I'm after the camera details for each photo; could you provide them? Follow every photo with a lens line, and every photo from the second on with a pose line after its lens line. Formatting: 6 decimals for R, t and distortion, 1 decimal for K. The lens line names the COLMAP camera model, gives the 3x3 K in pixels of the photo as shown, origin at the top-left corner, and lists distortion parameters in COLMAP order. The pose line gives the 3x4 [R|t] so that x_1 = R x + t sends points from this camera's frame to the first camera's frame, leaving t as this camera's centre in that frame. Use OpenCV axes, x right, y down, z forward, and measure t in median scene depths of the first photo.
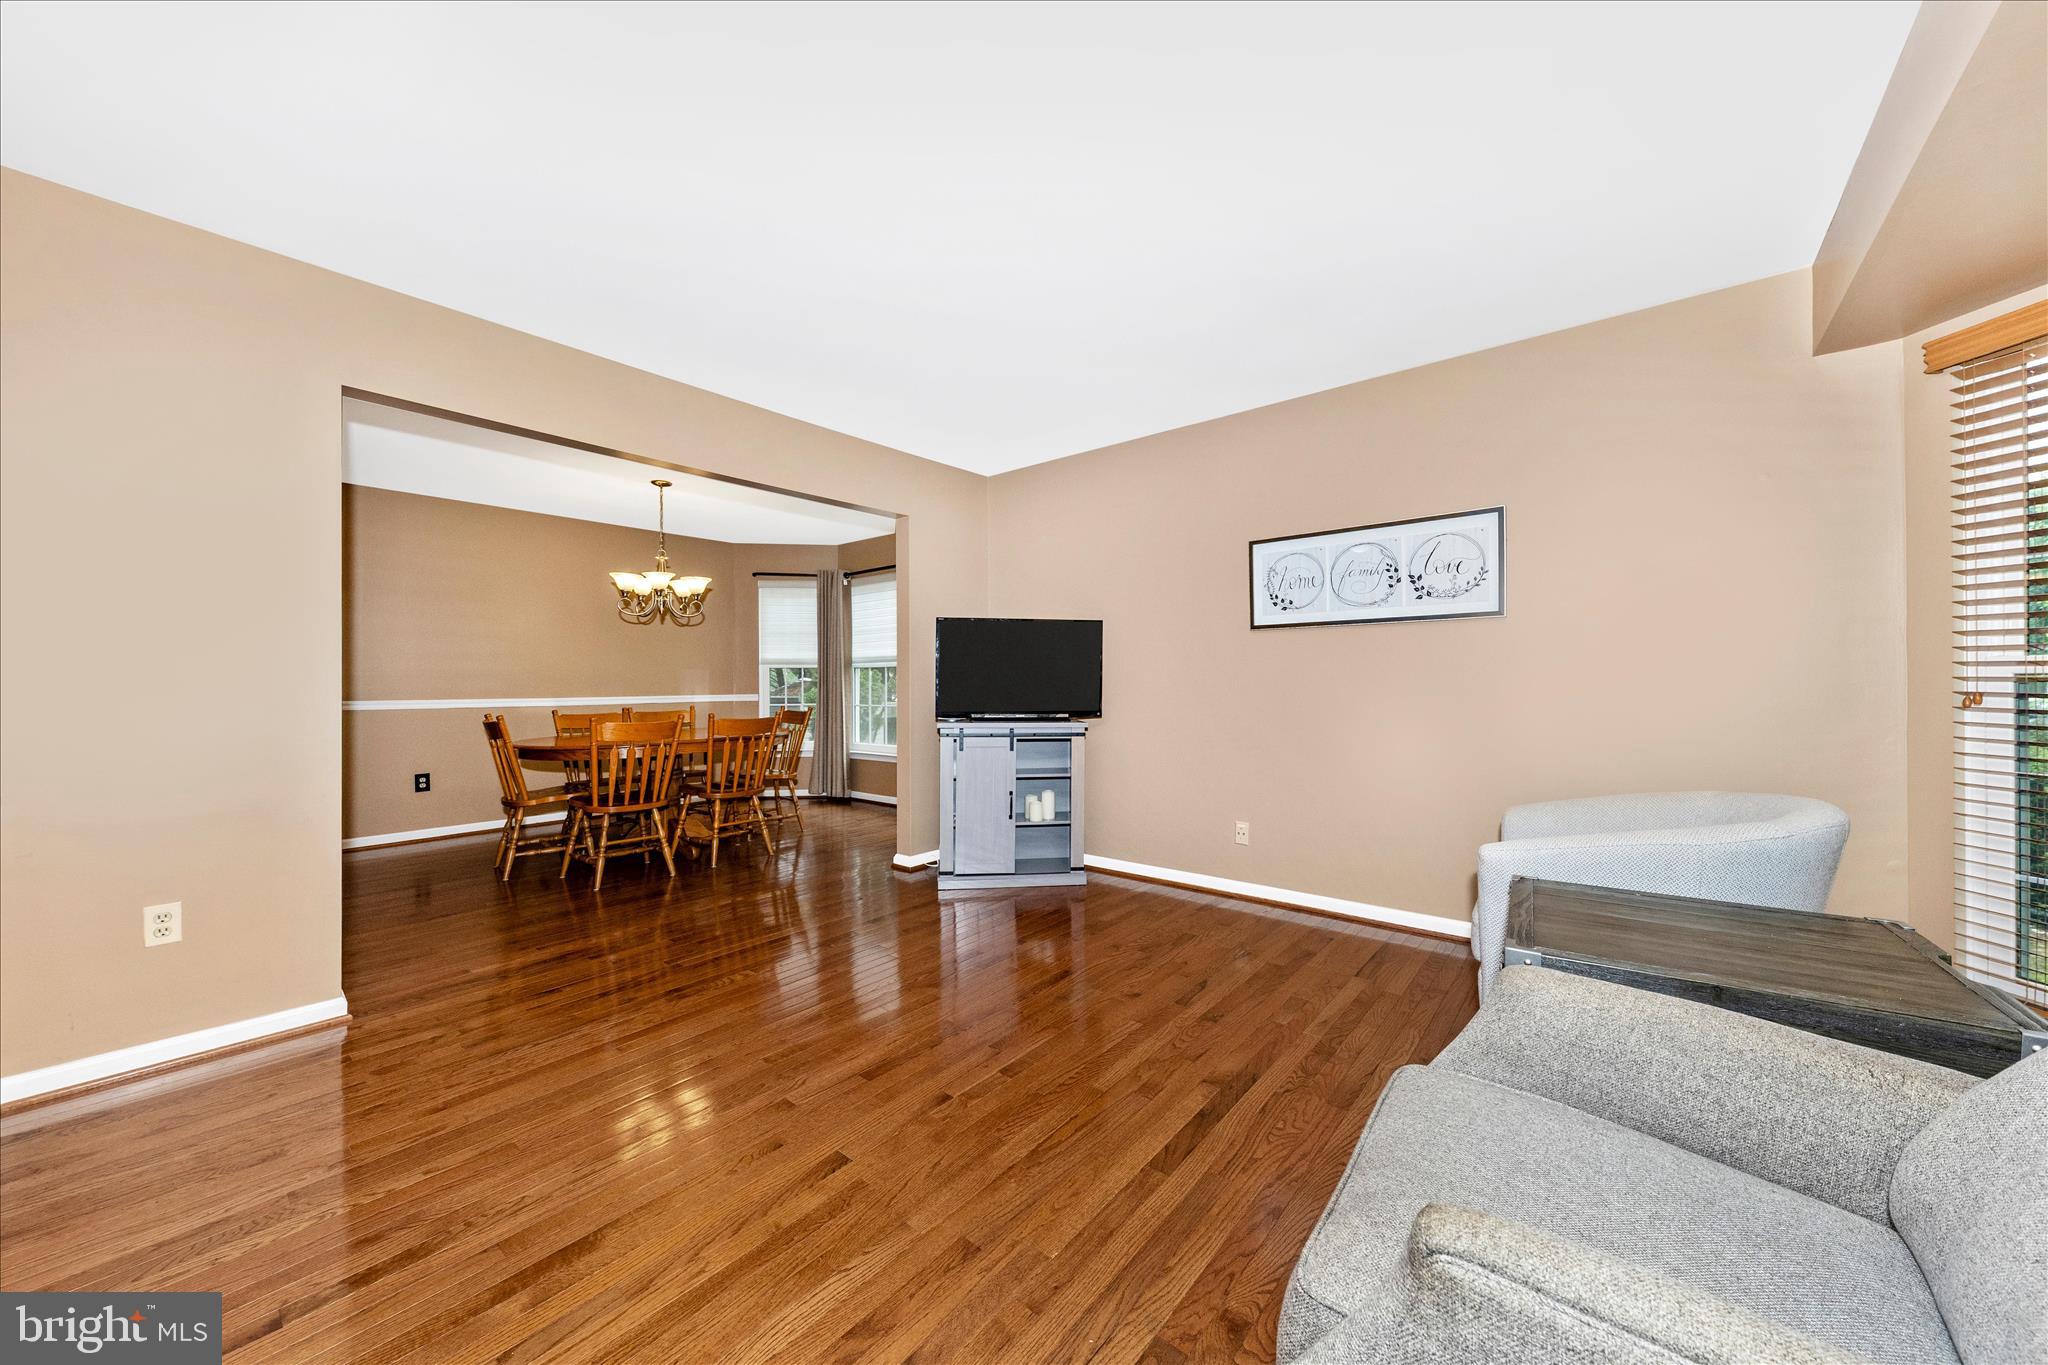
lens RADIAL K [[717.7, 0, 1024.0], [0, 717.7, 682.5], [0, 0, 1]] dist [0.004241, 0.000013]
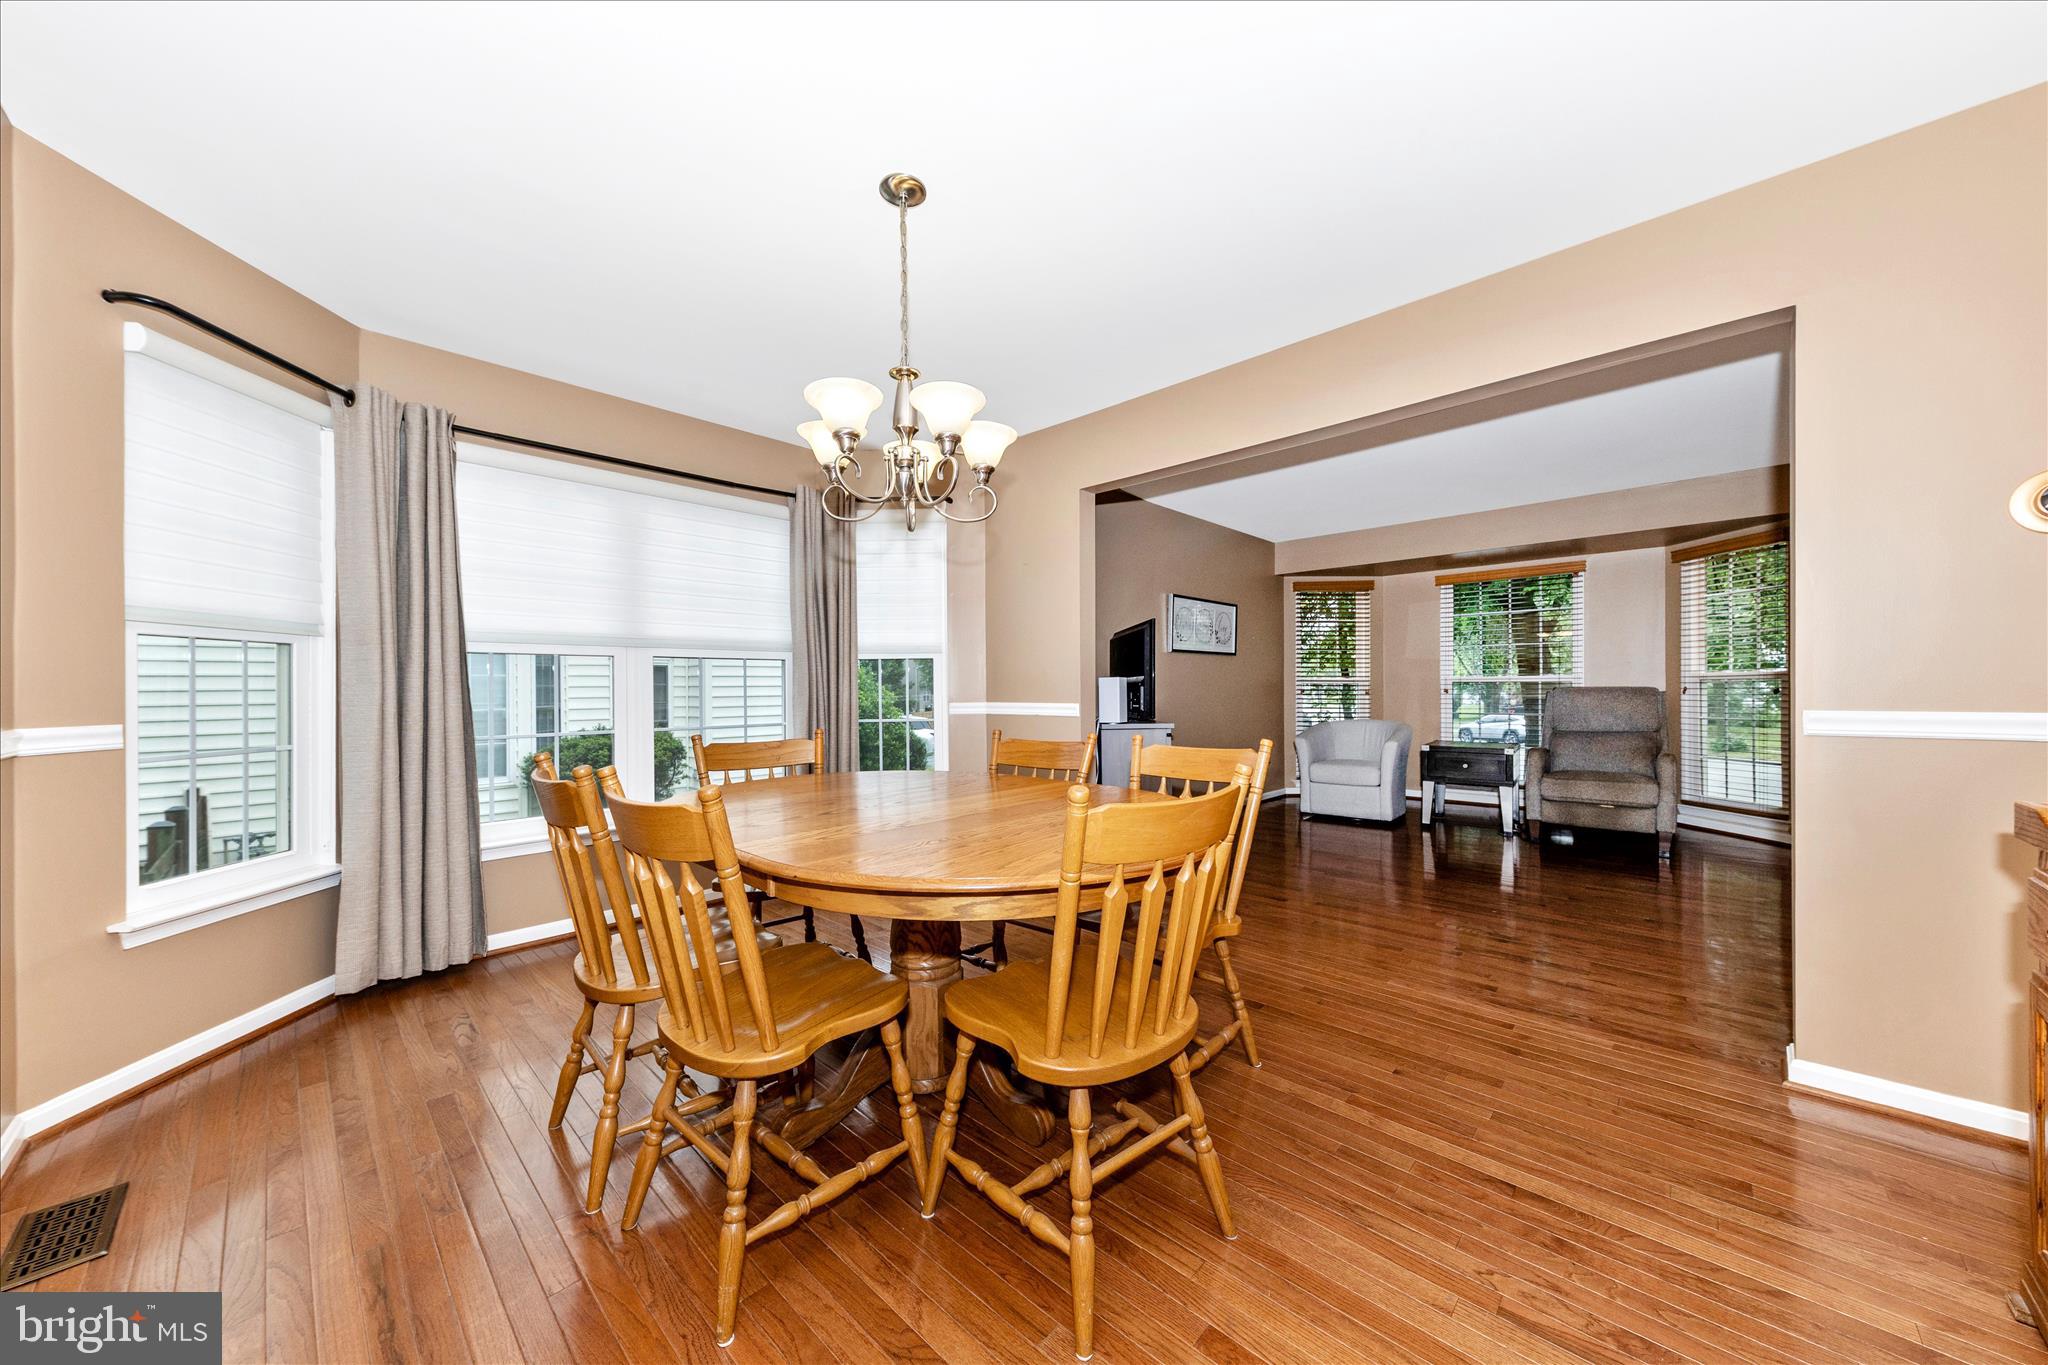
lens RADIAL K [[717.7, 0, 1024.0], [0, 717.7, 682.5], [0, 0, 1]] dist [0.004241, 0.000013]
pose [[0.057405, 0.014621, 0.998244, -1.339875], [0.010198, 0.999832, -0.015230, 0.013908], [-0.998299, 0.011055, 0.057246, 1.339237]]
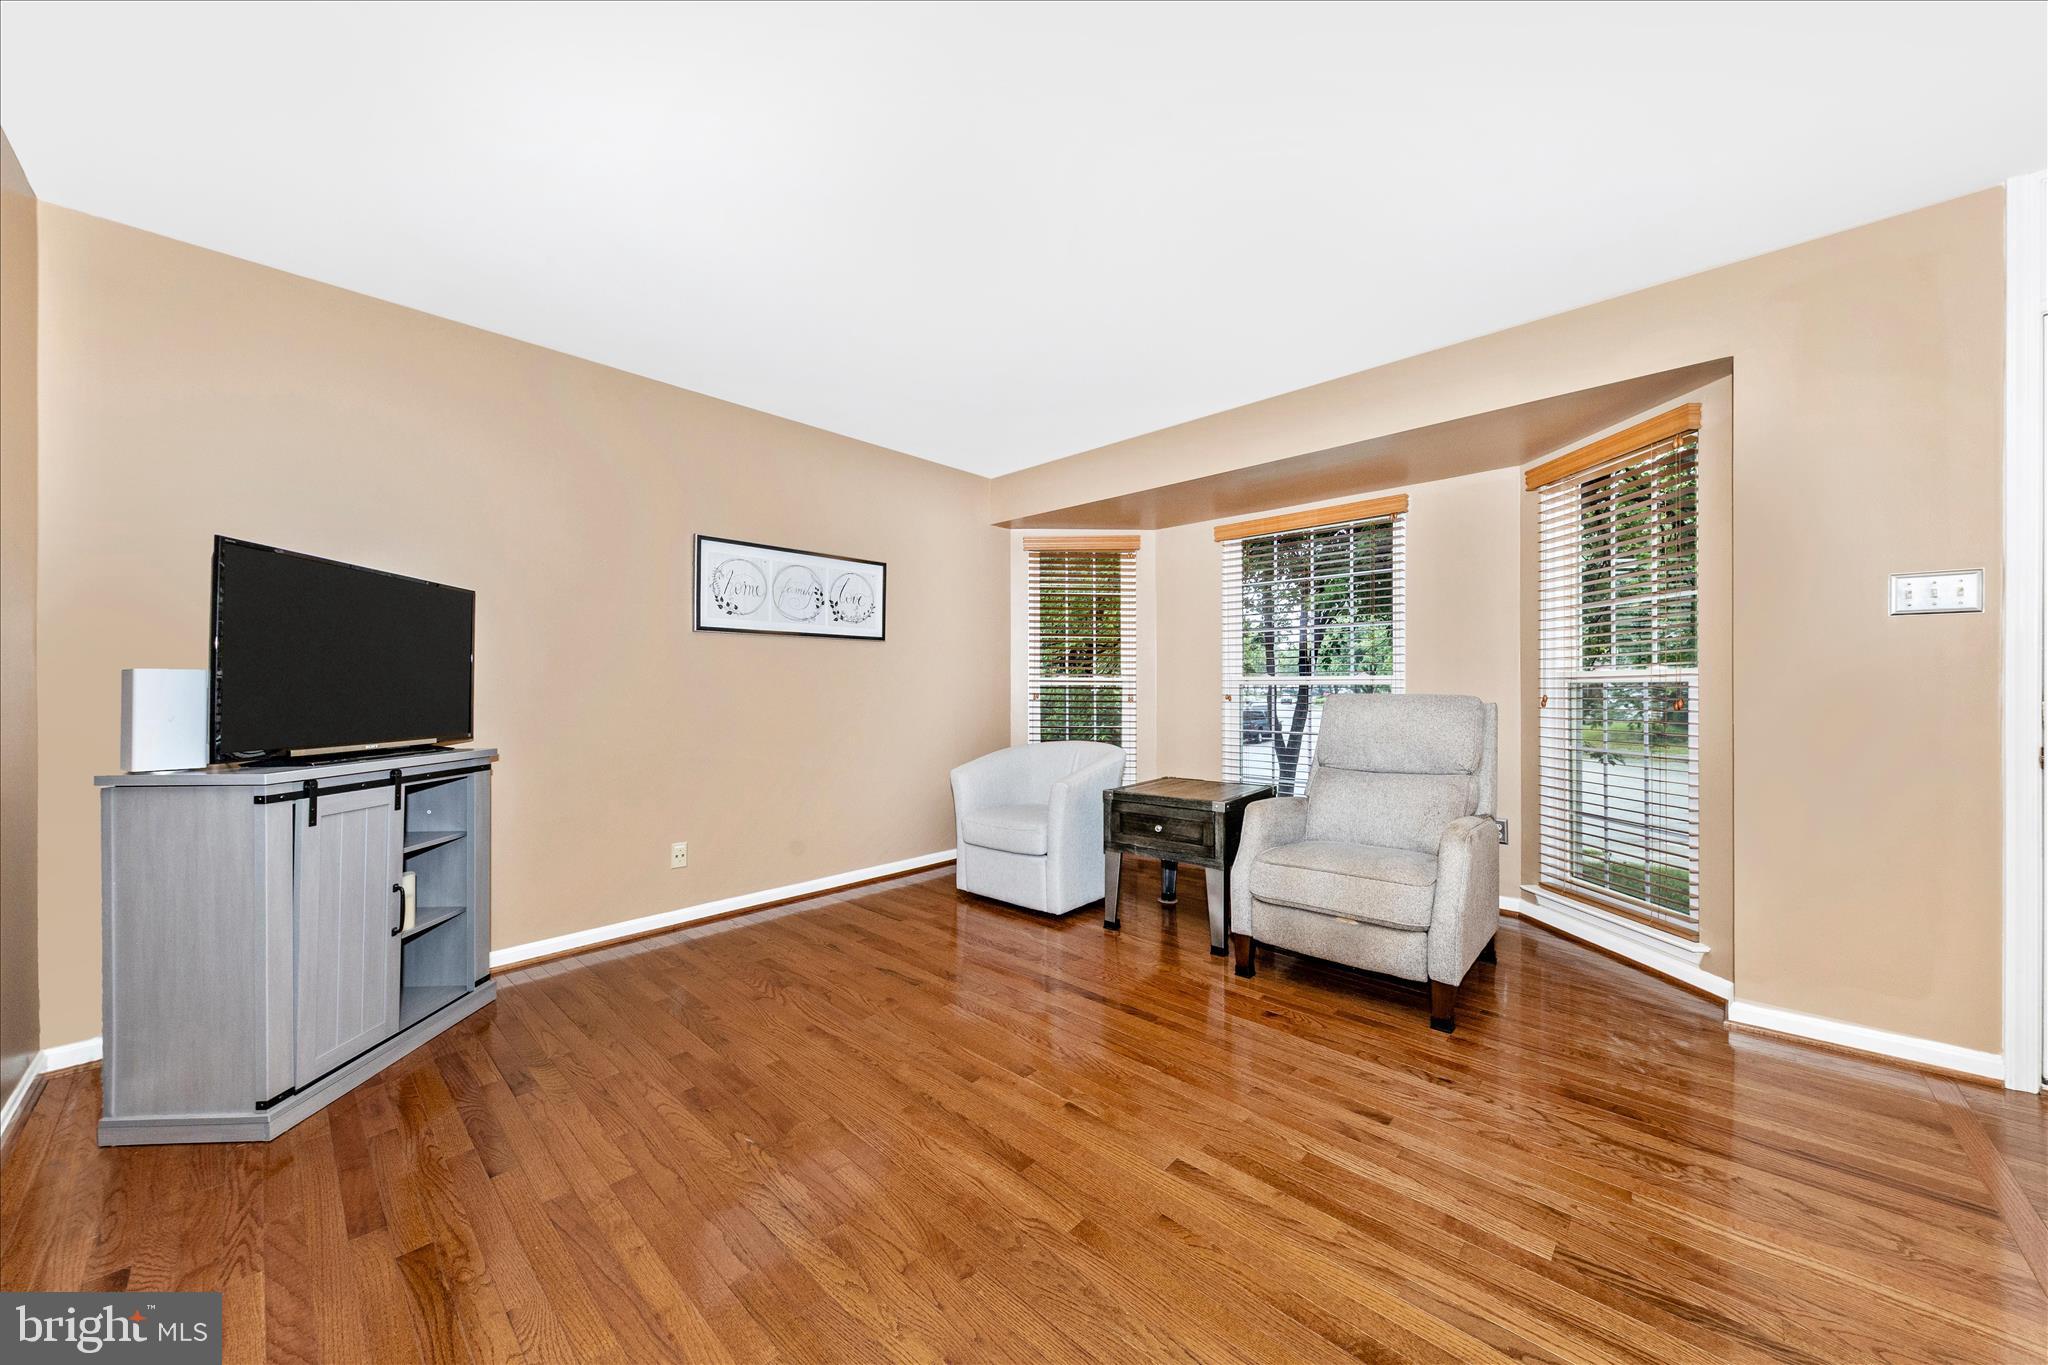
lens RADIAL K [[705.7, 0, 1024.0], [0, 705.7, 682.5], [0, 0, 1]] dist [-0.010361, 0.000024]
pose [[0.065767, 0.015557, 0.997714, -0.609518], [0.003523, 0.999869, -0.015822, 0.010186], [-0.997829, 0.004556, 0.065704, 0.565962]]
